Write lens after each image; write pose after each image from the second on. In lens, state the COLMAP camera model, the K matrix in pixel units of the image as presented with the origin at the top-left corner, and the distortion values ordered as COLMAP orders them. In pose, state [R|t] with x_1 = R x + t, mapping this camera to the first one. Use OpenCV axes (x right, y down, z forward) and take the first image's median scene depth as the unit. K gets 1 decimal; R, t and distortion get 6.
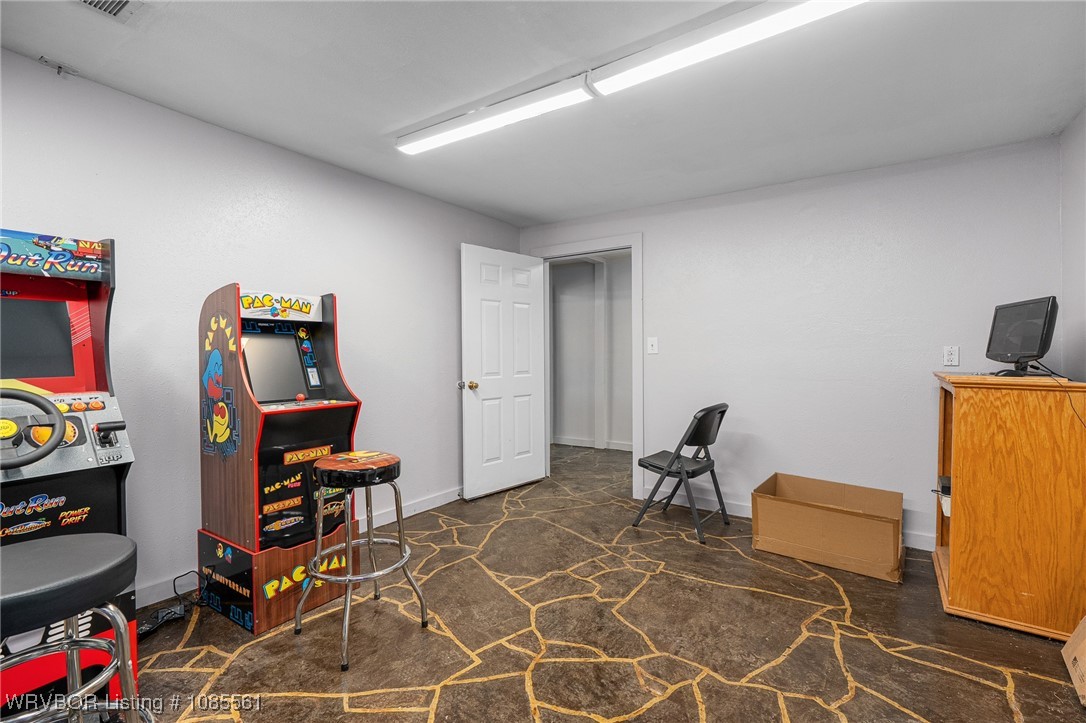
lens RADIAL K [[491.2, 0, 545.9], [0, 491.2, 359.1], [0, 0, 1]] dist [-0.008822, 0.002844]
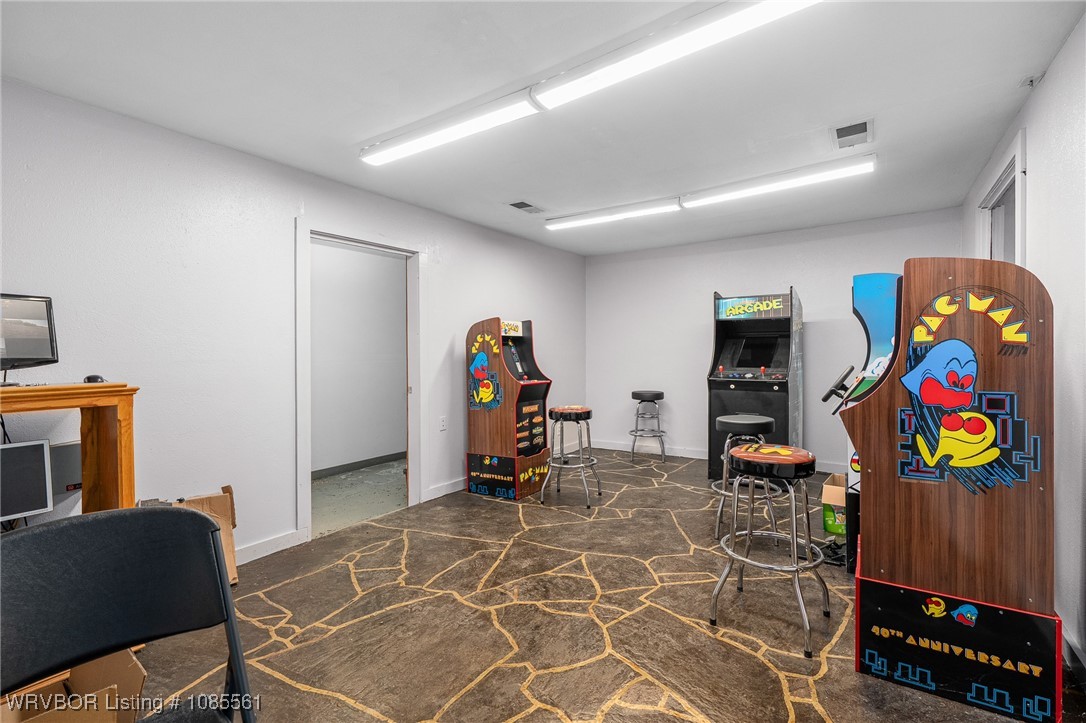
lens RADIAL K [[491.2, 0, 542.6], [0, 491.2, 358.3], [0, 0, 1]] dist [-0.008822, 0.002844]
pose [[-0.999864, 0.011519, 0.011767, 0.082533], [0.011791, 0.999660, 0.023238, -0.022606], [-0.011496, 0.023373, -0.999661, 2.032172]]
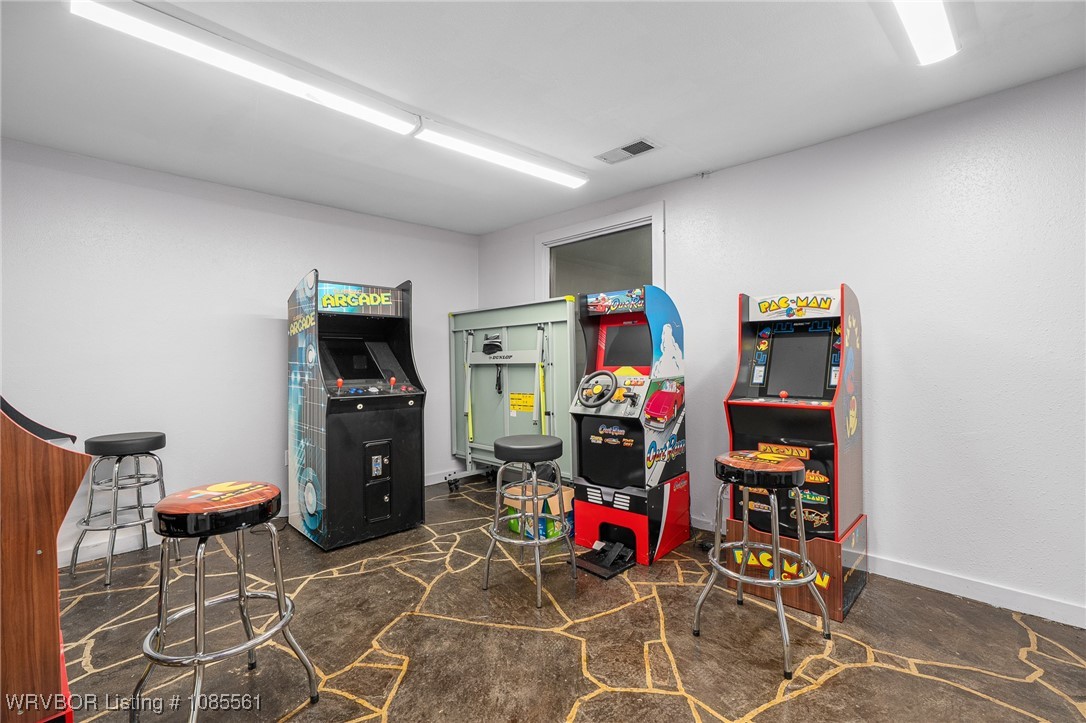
lens RADIAL K [[491.2, 0, 539.1], [0, 491.2, 358.5], [0, 0, 1]] dist [-0.008822, 0.002844]
pose [[-0.190467, 0.007094, -0.981668, 0.662269], [-0.002720, 0.999966, 0.007755, -0.003896], [0.981690, 0.004148, -0.190441, 0.758386]]
